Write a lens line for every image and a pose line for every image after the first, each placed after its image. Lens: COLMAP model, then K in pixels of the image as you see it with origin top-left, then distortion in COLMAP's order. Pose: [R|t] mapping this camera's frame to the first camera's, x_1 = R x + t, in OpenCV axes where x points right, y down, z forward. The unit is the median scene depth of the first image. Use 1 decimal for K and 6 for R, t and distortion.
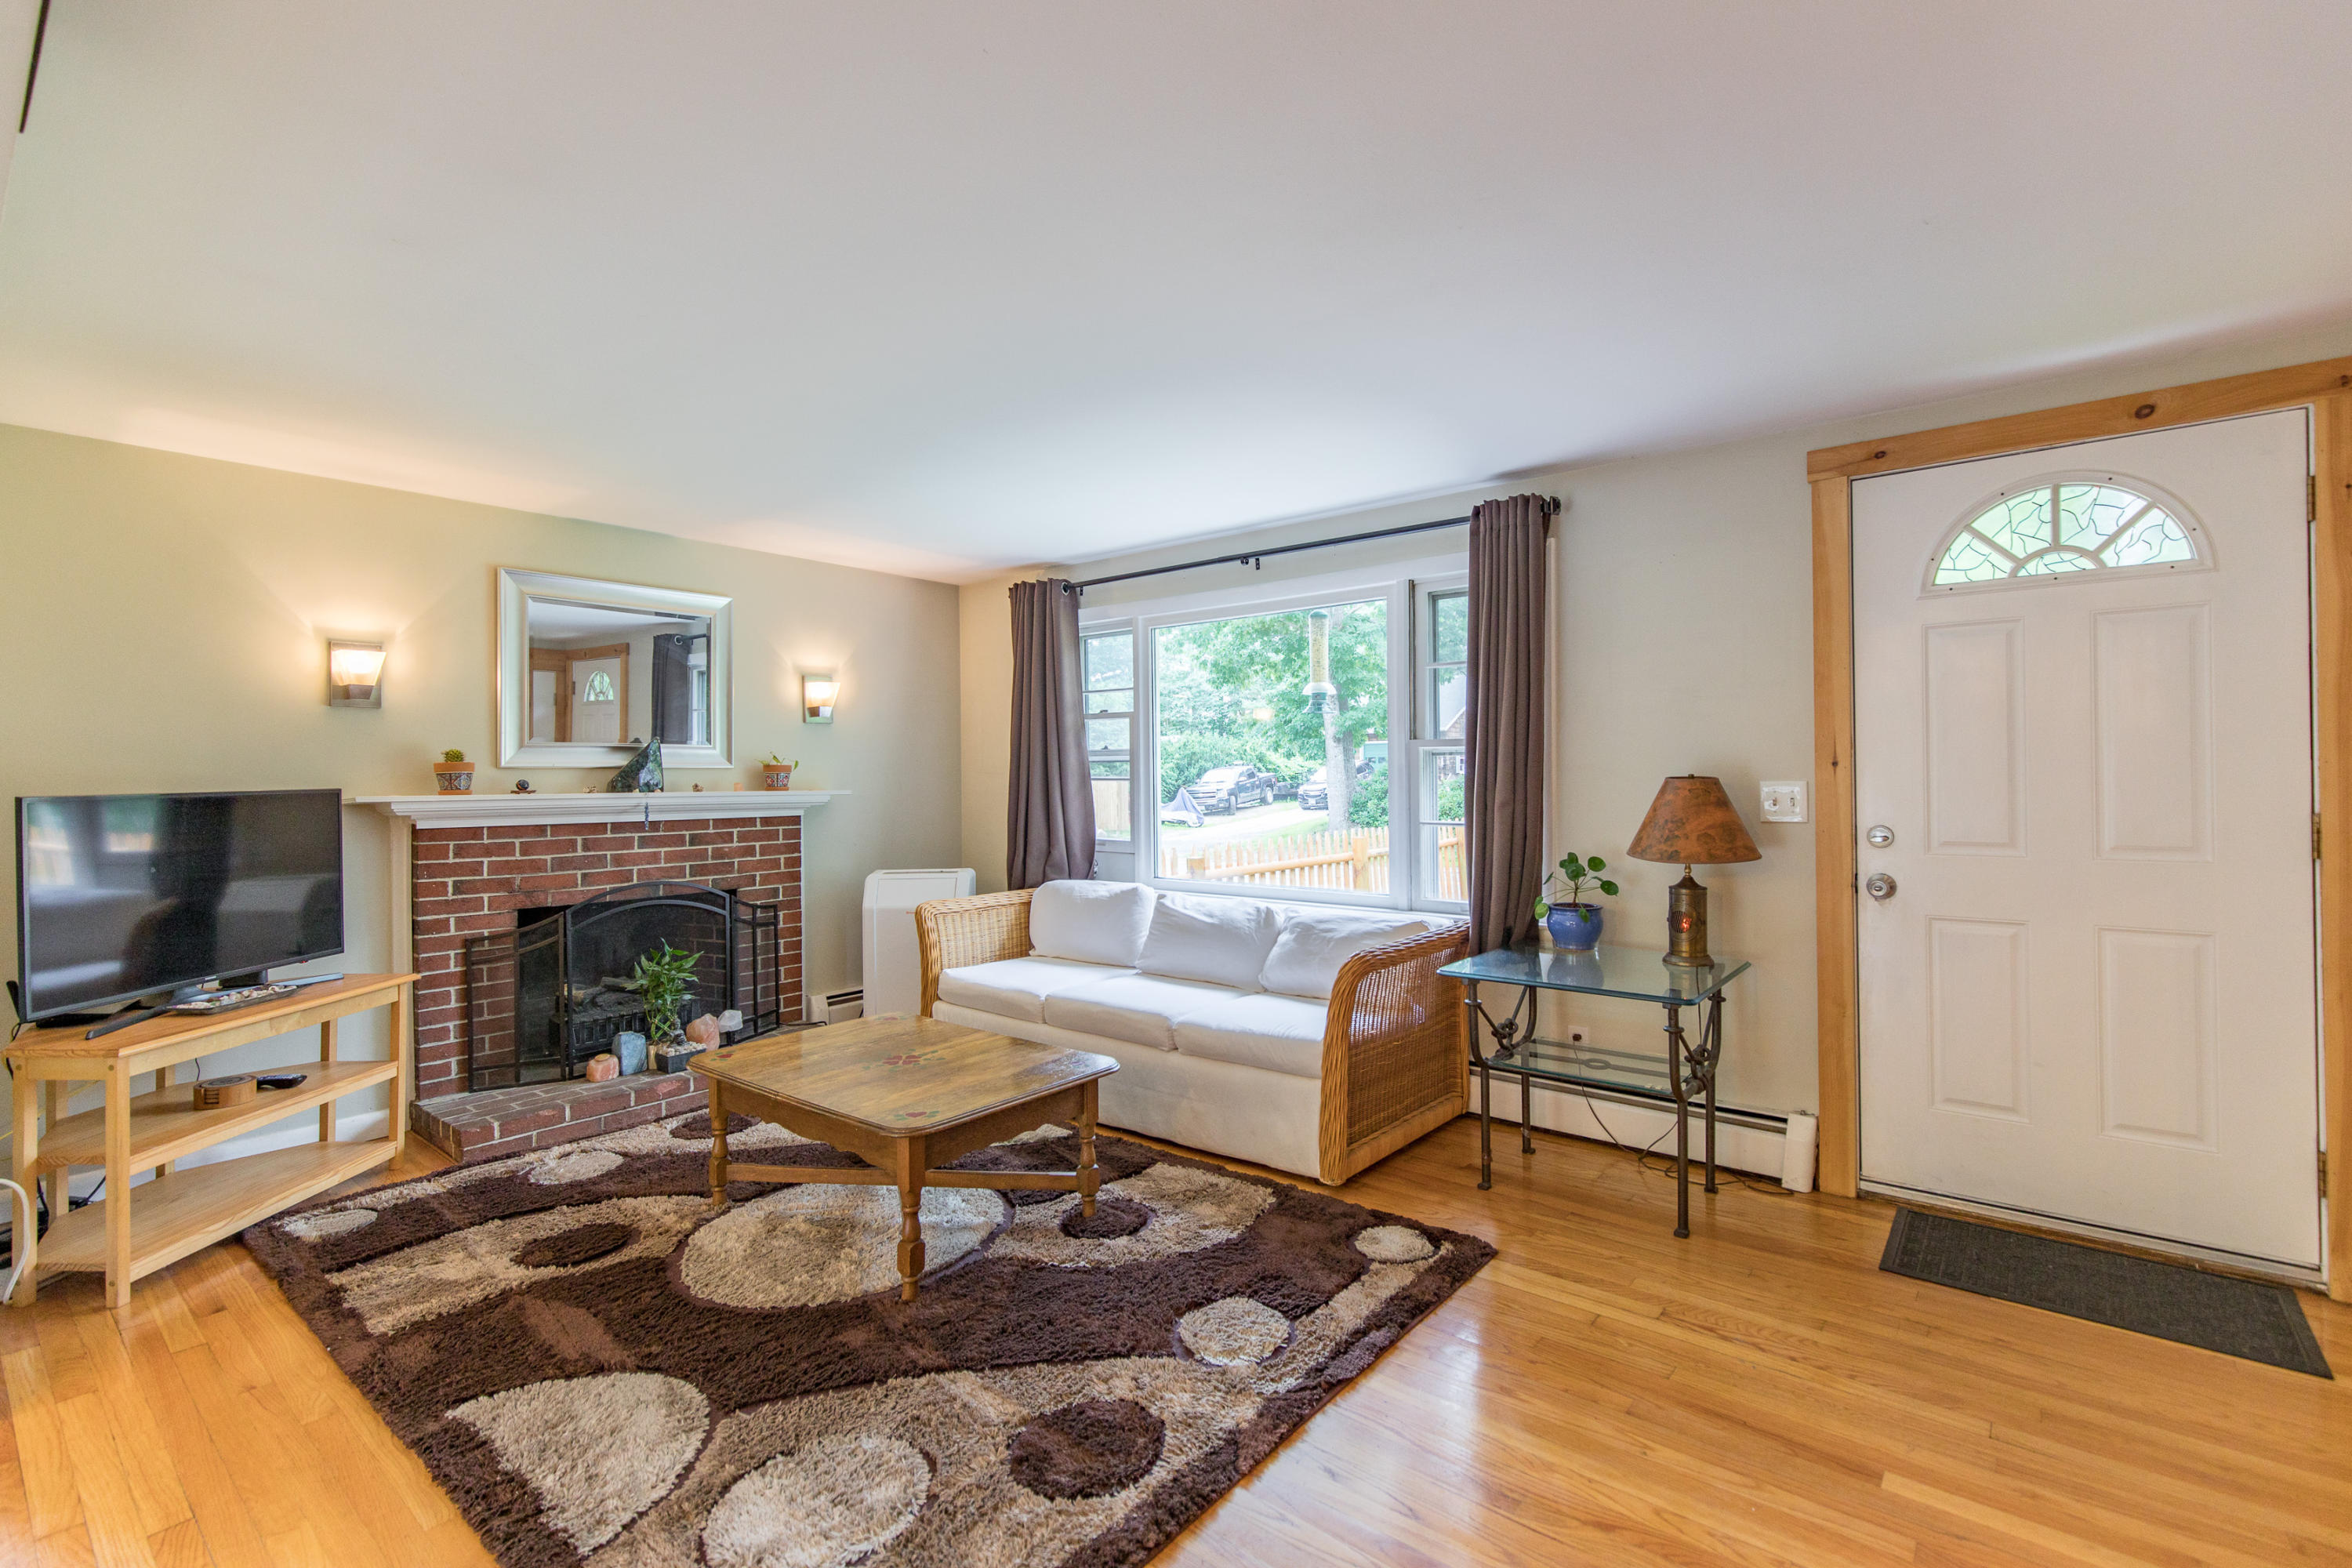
lens RADIAL K [[1048.2, 0, 1185.4], [0, 1048.2, 778.2], [0, 0, 1]] dist [-0.001234, -0.000140]
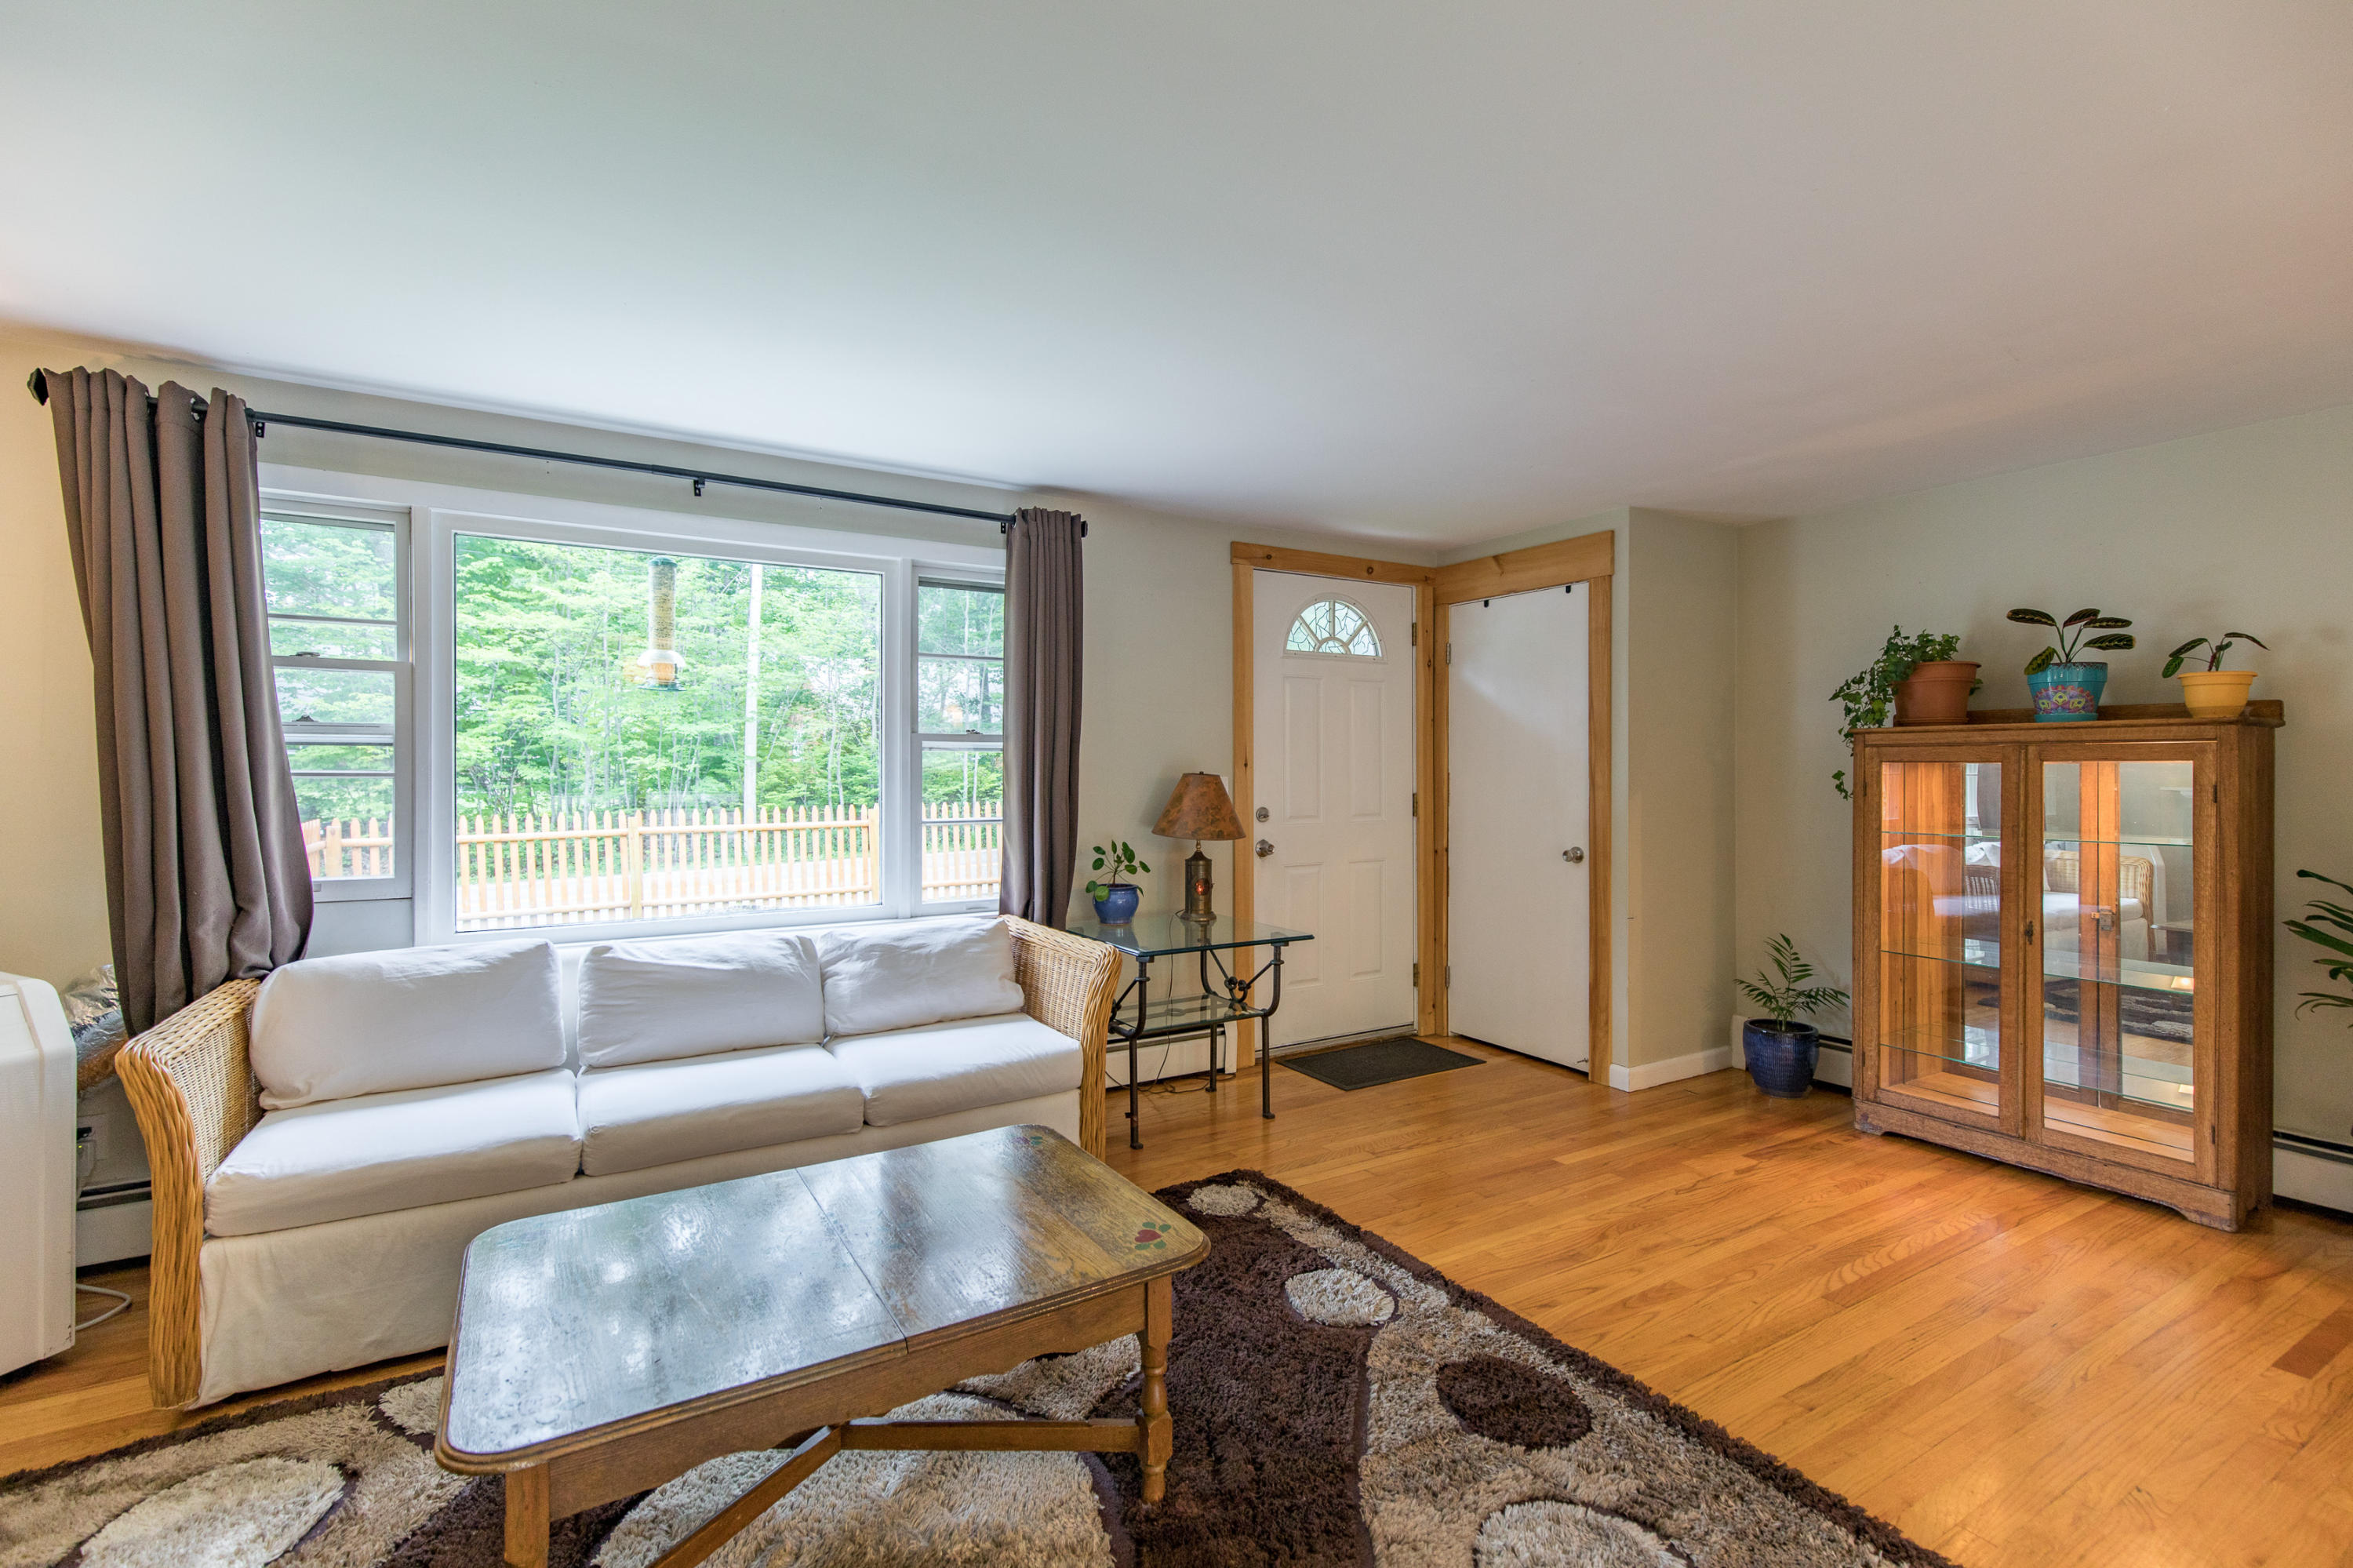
lens RADIAL K [[1048.6, 0, 1197.4], [0, 1048.6, 771.5], [0, 0, 1]] dist [0.002737, 0.000687]
pose [[0.330115, 0.008093, 0.943906, -0.737134], [0.001269, 0.999959, -0.009018, 0.007995], [-0.943940, 0.004175, 0.330091, 0.582508]]
